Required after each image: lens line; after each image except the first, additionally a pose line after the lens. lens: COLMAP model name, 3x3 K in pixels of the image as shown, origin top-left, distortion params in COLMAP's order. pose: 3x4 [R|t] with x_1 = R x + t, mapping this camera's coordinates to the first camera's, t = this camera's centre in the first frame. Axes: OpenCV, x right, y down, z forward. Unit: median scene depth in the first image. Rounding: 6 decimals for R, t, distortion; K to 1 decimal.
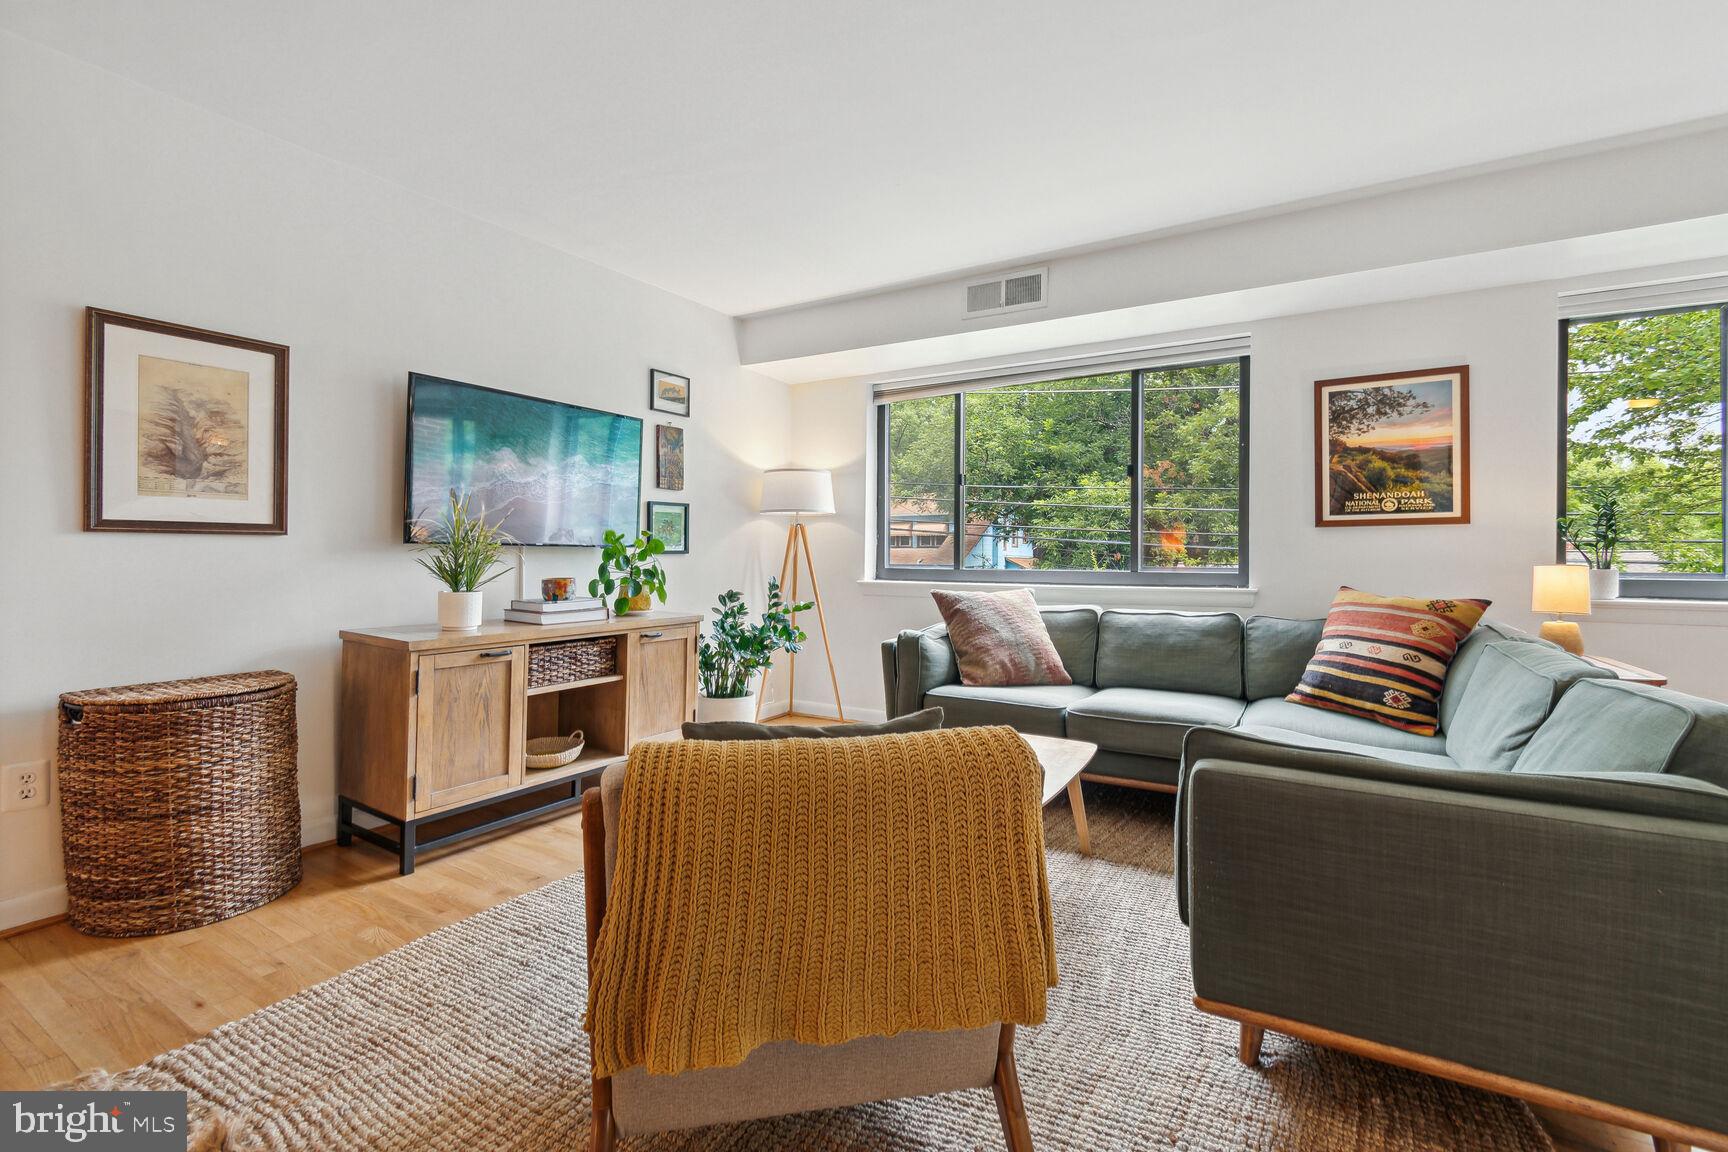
lens RADIAL K [[767.3, 0, 878.0], [0, 767.3, 554.9], [0, 0, 1]] dist [0.000975, -0.000387]
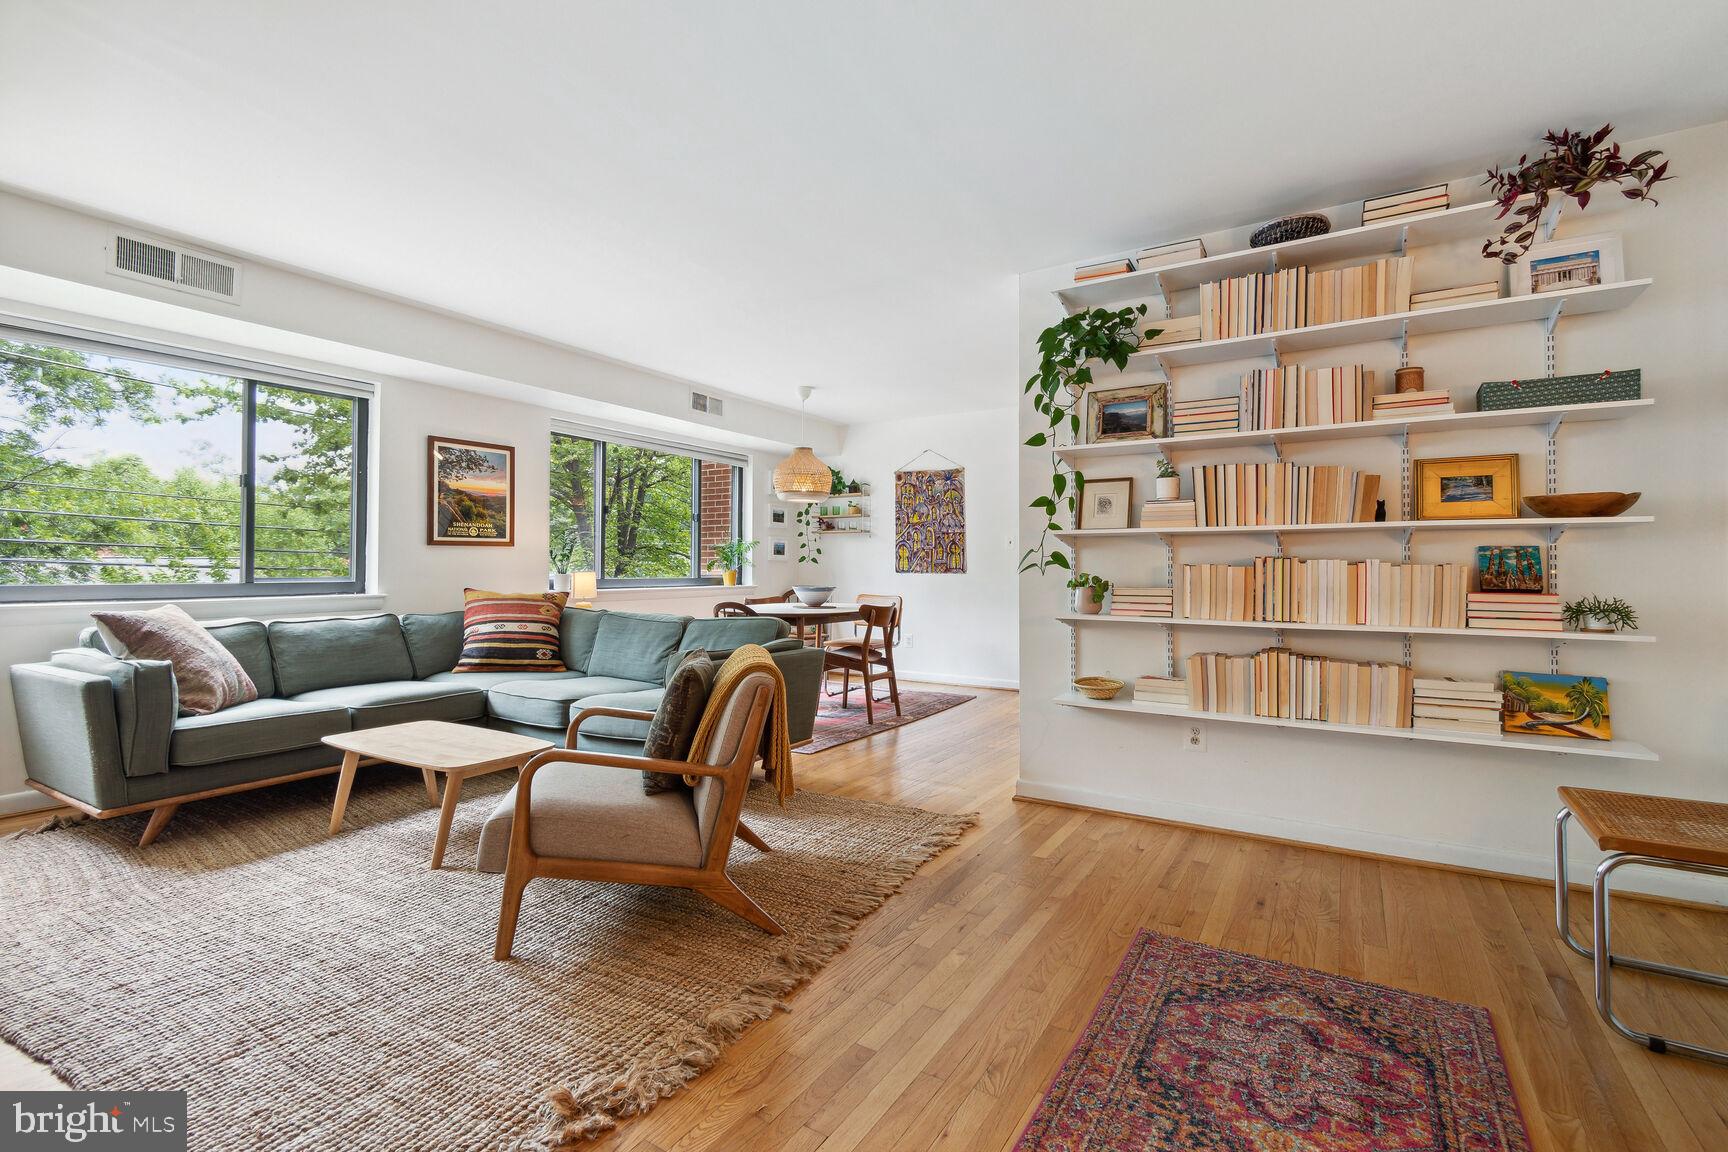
lens RADIAL K [[767.3, 0, 878.0], [0, 767.3, 554.9], [0, 0, 1]] dist [0.000975, -0.000387]
pose [[0.012776, 0.012066, 0.999846, -0.775145], [-0.003697, 0.999921, -0.012020, -0.006257], [-0.999912, -0.003543, 0.012820, 0.211314]]
